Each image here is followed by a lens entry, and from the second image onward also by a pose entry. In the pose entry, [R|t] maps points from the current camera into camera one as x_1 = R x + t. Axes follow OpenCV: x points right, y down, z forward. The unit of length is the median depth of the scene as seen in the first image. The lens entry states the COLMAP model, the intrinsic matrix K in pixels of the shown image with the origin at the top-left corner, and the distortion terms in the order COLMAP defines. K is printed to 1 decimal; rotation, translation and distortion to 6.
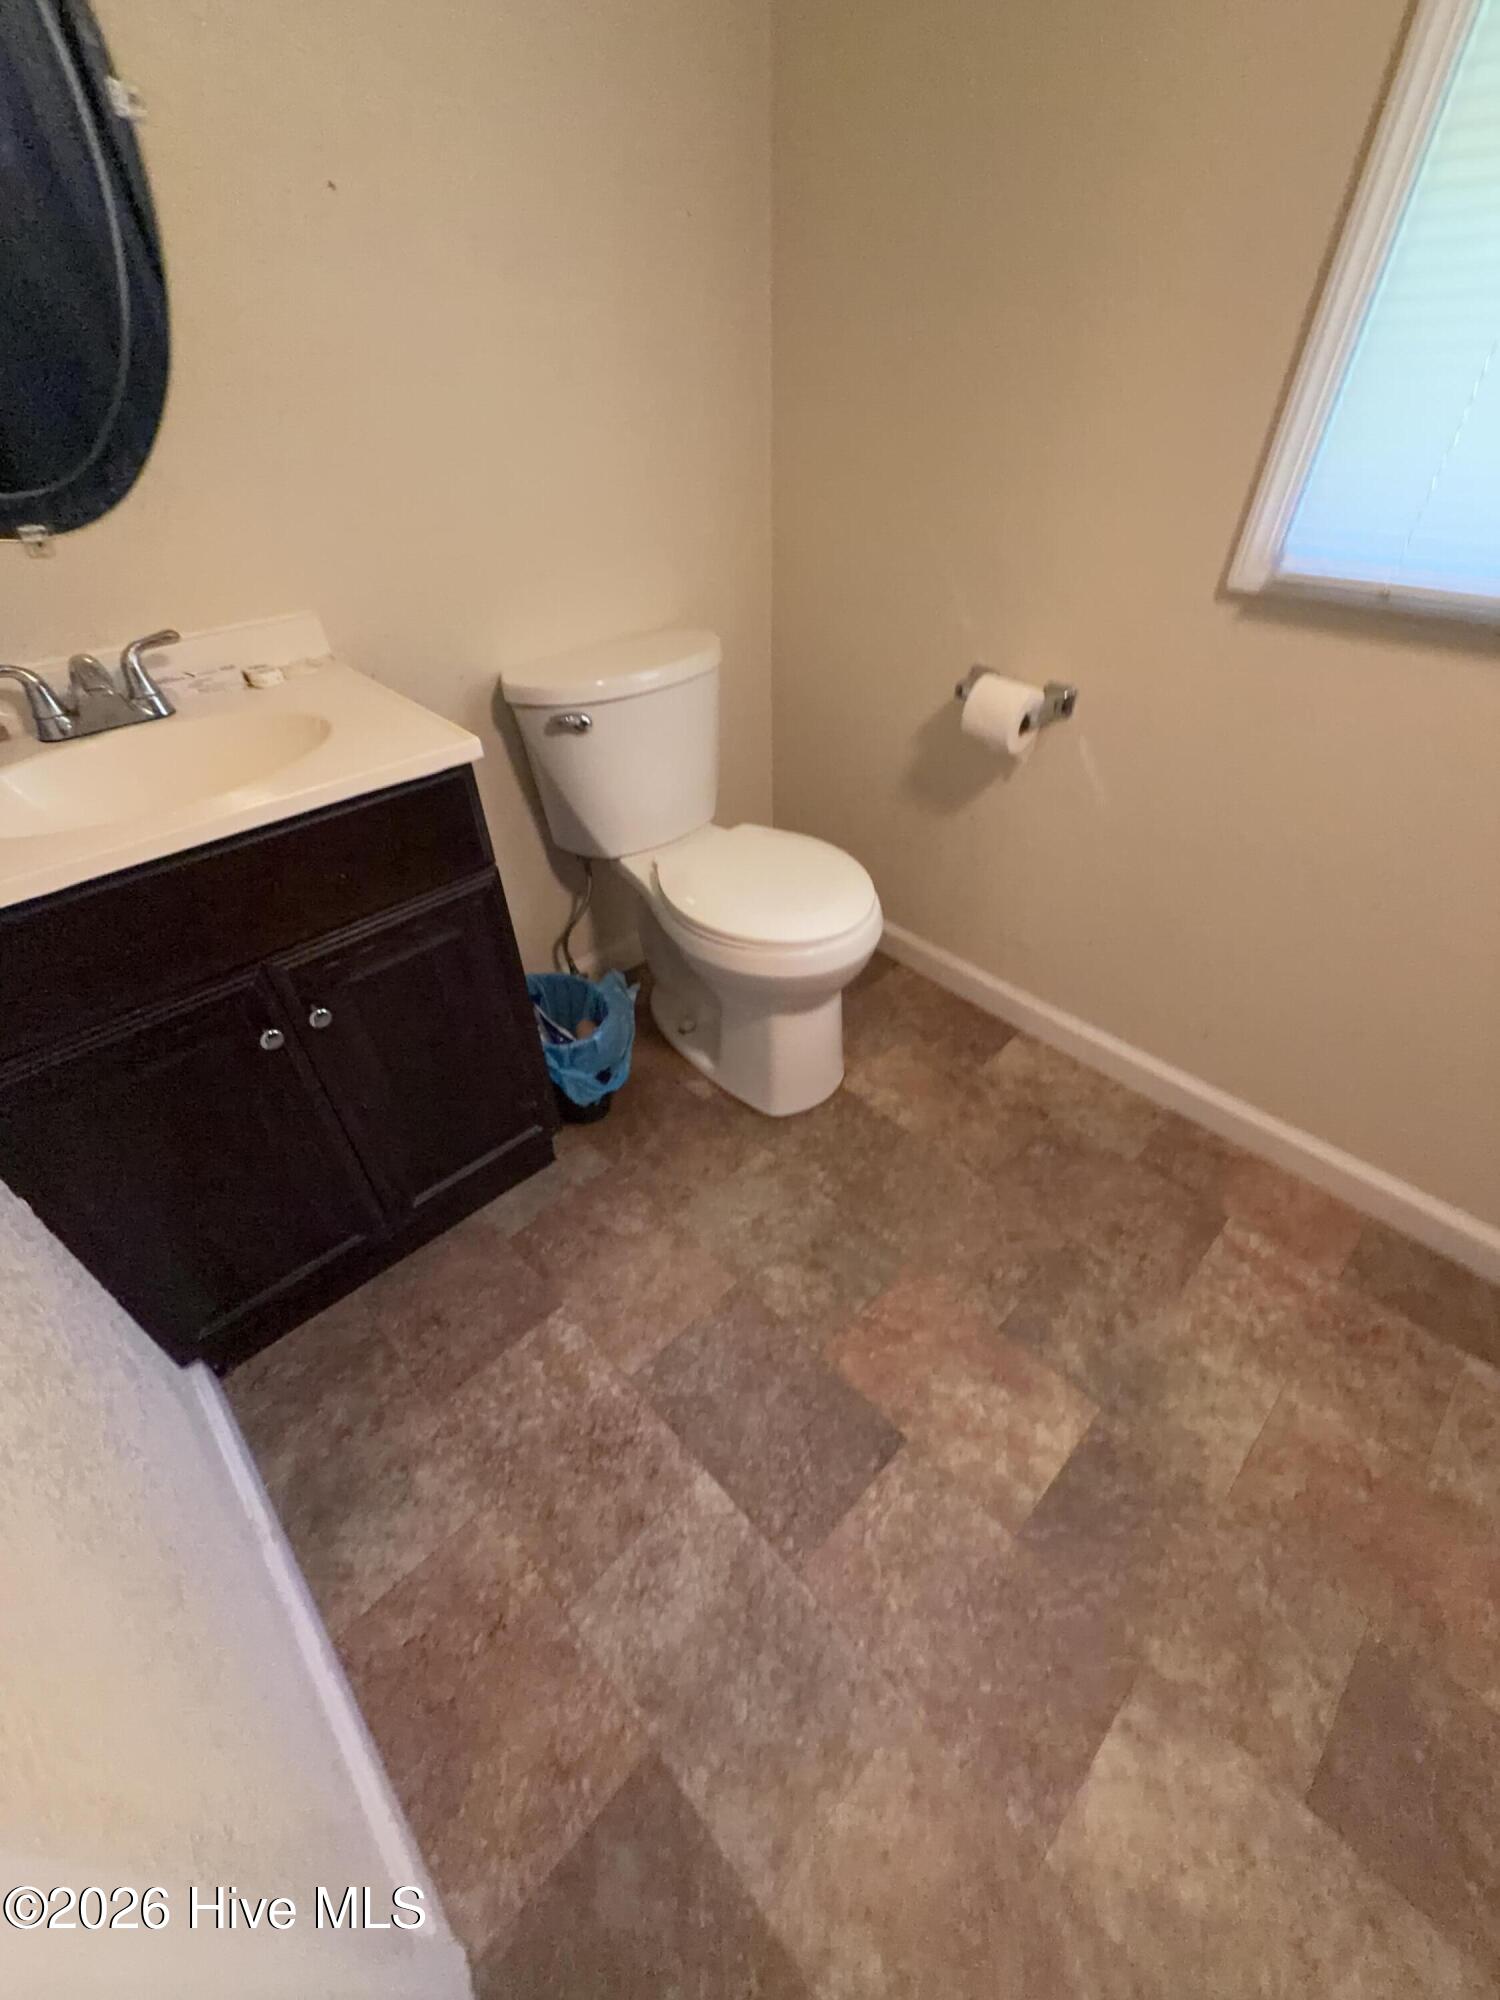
lens RADIAL K [[798.1, 0, 748.2], [0, 798.1, 997.9], [0, 0, 1]] dist [0.000840, 0.000235]
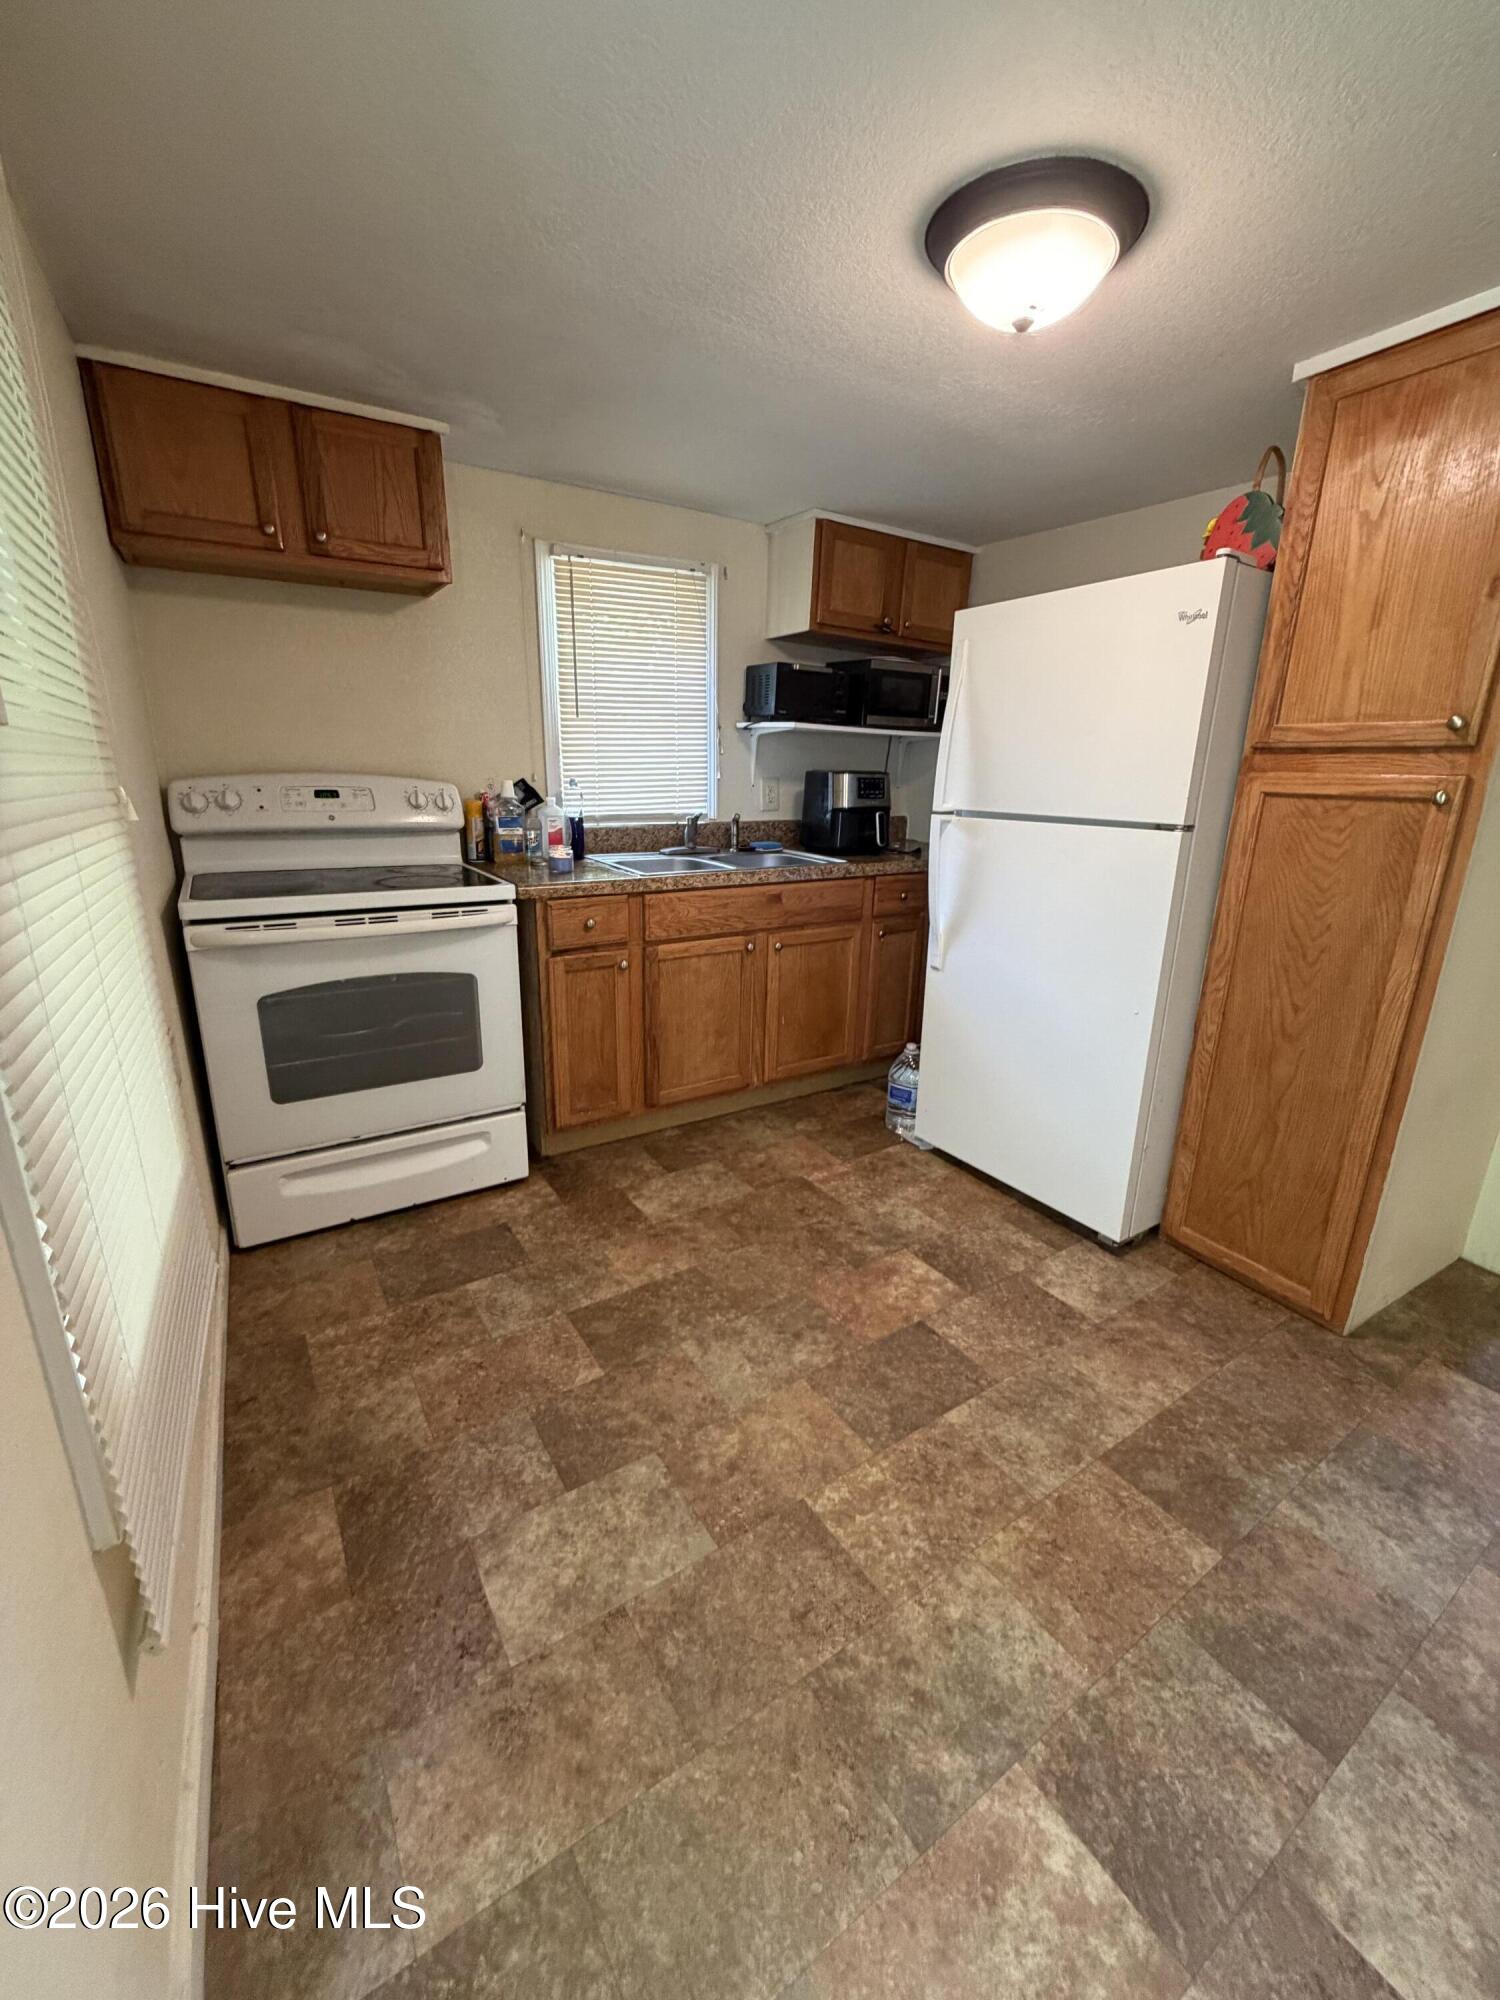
lens RADIAL K [[798.1, 0, 748.2], [0, 798.1, 997.9], [0, 0, 1]] dist [0.000840, 0.000235]
pose [[0.191550, -0.250825, 0.948892, -1.151139], [0.608396, 0.788988, 0.085742, -0.302383], [-0.770171, 0.560878, 0.303731, 0.362281]]
